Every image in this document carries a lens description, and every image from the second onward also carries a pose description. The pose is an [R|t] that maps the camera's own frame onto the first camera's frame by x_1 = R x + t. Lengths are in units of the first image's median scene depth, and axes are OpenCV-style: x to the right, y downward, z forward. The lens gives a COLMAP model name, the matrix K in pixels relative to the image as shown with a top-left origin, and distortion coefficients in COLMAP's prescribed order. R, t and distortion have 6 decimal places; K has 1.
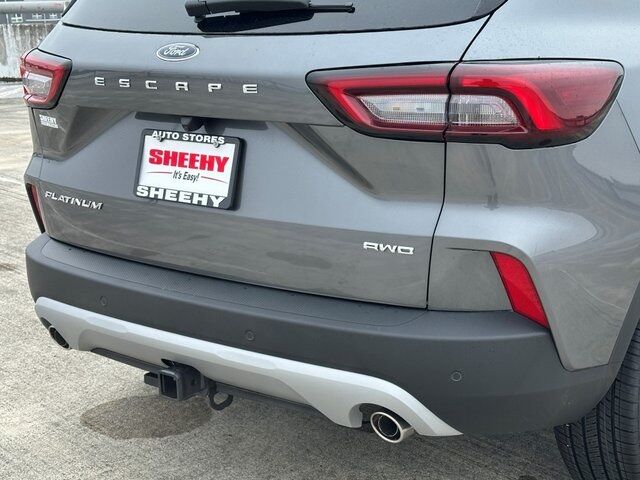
lens RADIAL K [[1082.5, 0, 319.5], [0, 1082.5, 254.3], [0, 0, 1]] dist [0.155987, 0.020754]
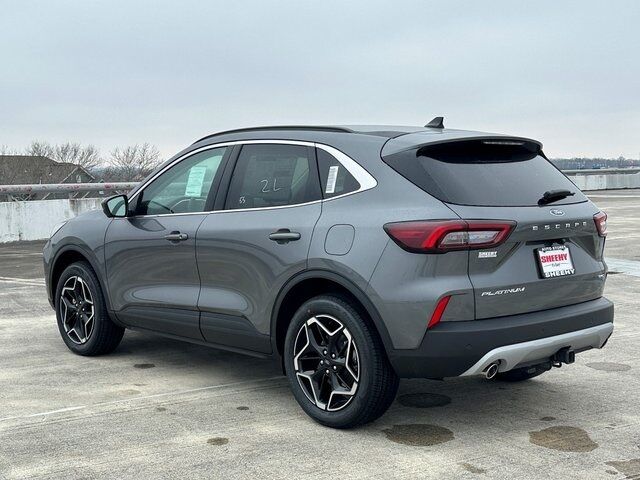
lens RADIAL K [[881.6, 0, 320.0], [0, 881.6, 240.0], [0, 0, 1]] dist [0.119587, -0.046370]
pose [[0.126874, -0.044979, 0.990899, -2.124027], [0.238599, 0.971024, 0.013527, -0.276835], [-0.962795, 0.234711, 0.133929, 1.251853]]
